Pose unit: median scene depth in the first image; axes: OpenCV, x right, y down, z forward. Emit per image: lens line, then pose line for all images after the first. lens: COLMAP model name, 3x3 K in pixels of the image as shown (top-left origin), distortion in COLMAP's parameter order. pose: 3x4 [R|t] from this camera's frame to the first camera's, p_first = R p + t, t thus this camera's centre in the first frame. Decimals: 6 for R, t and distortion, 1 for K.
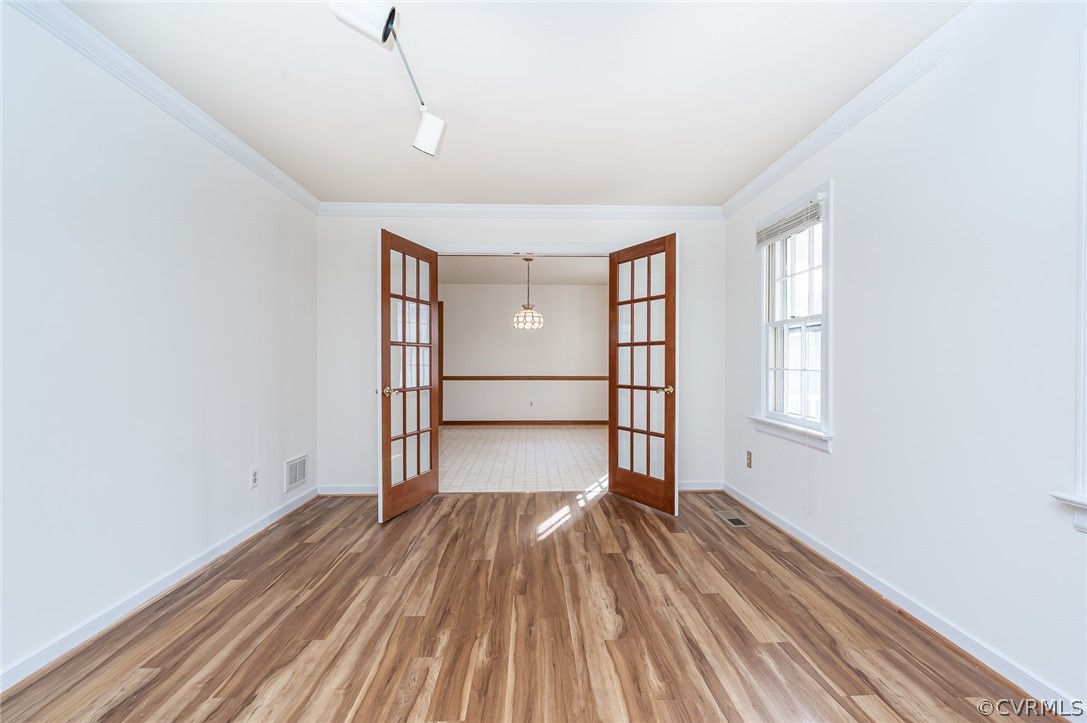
lens RADIAL K [[472.0, 0, 547.7], [0, 472.0, 362.8], [0, 0, 1]] dist [-0.004678, -0.001166]
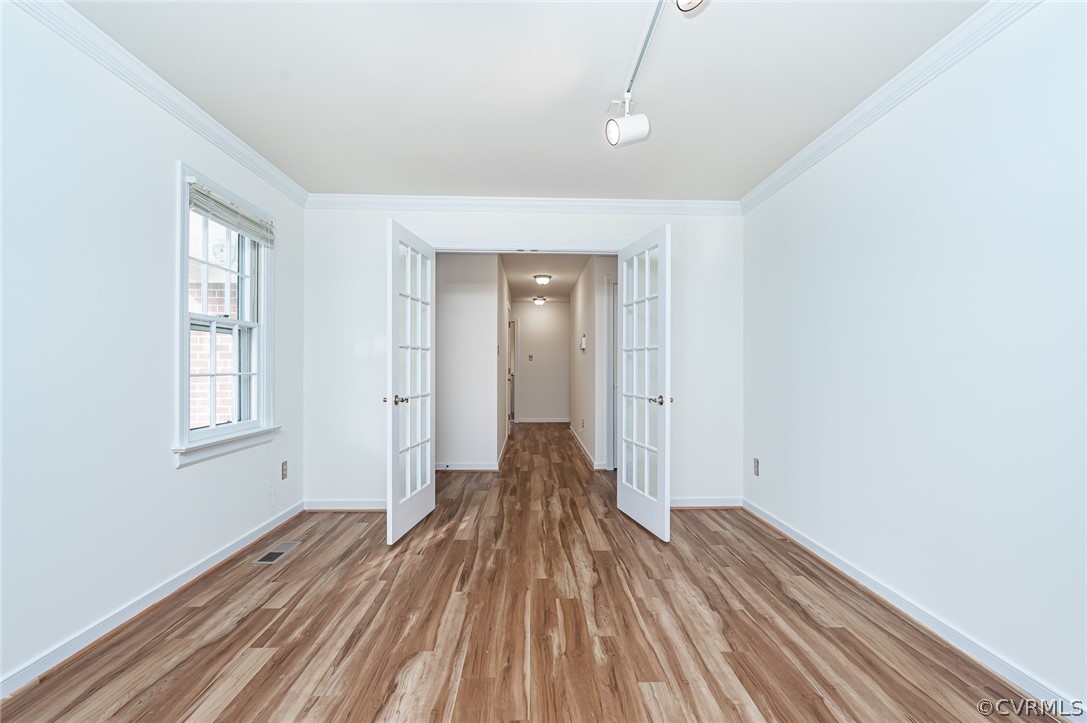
lens RADIAL K [[472.0, 0, 549.2], [0, 472.0, 363.6], [0, 0, 1]] dist [-0.004678, -0.001166]
pose [[-0.999998, -0.001832, -0.000594, -0.082899], [-0.001831, 0.999996, -0.002028, -0.003585], [0.000598, -0.002027, -0.999998, 1.393451]]
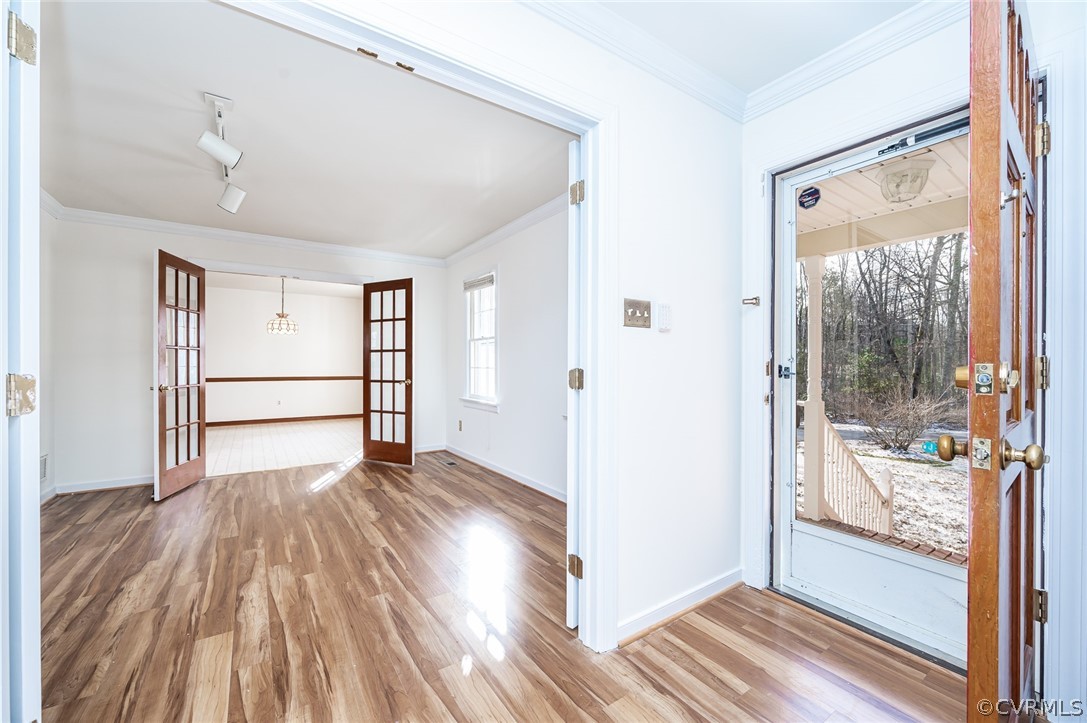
lens RADIAL K [[434.7, 0, 546.6], [0, 434.7, 365.3], [0, 0, 1]] dist [-0.004424, -0.000107]
pose [[0.848573, -0.001145, 0.529077, -0.123587], [0.001712, 0.999998, -0.000582, 0.007937], [-0.529075, 0.001400, 0.848574, -0.501112]]
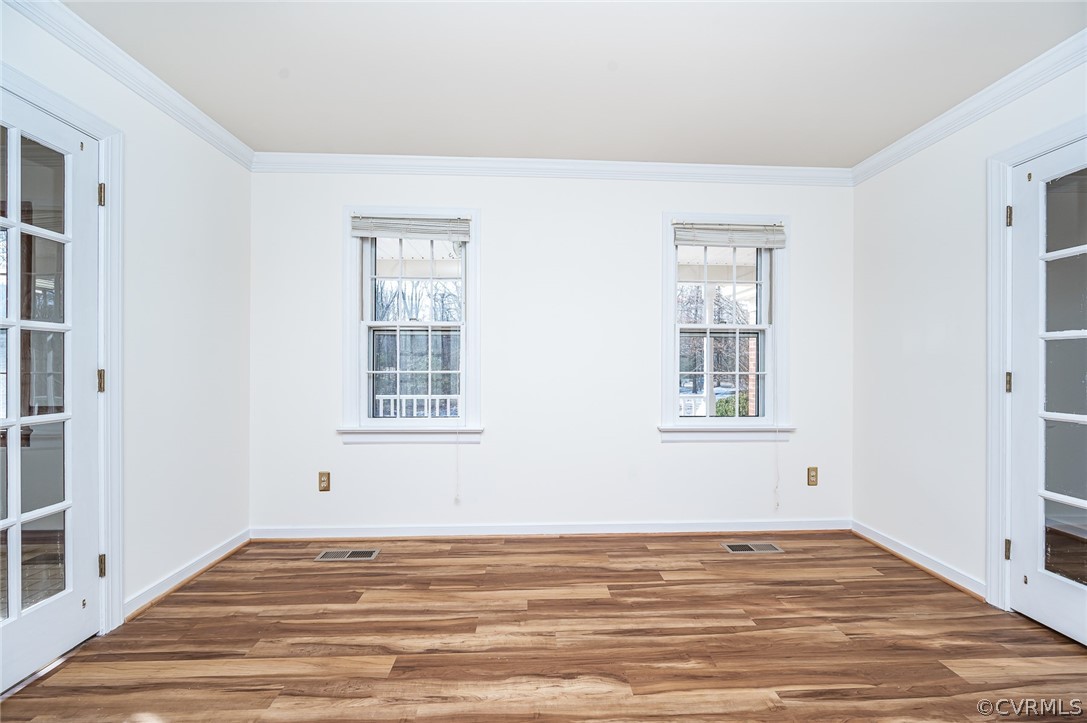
lens RADIAL K [[434.7, 0, 549.0], [0, 434.7, 362.3], [0, 0, 1]] dist [-0.004424, -0.000107]
pose [[-0.013371, 0.004155, 0.999902, -0.462442], [-0.000301, 0.999991, -0.004159, -0.002801], [-0.999911, -0.000357, -0.013370, 0.819670]]
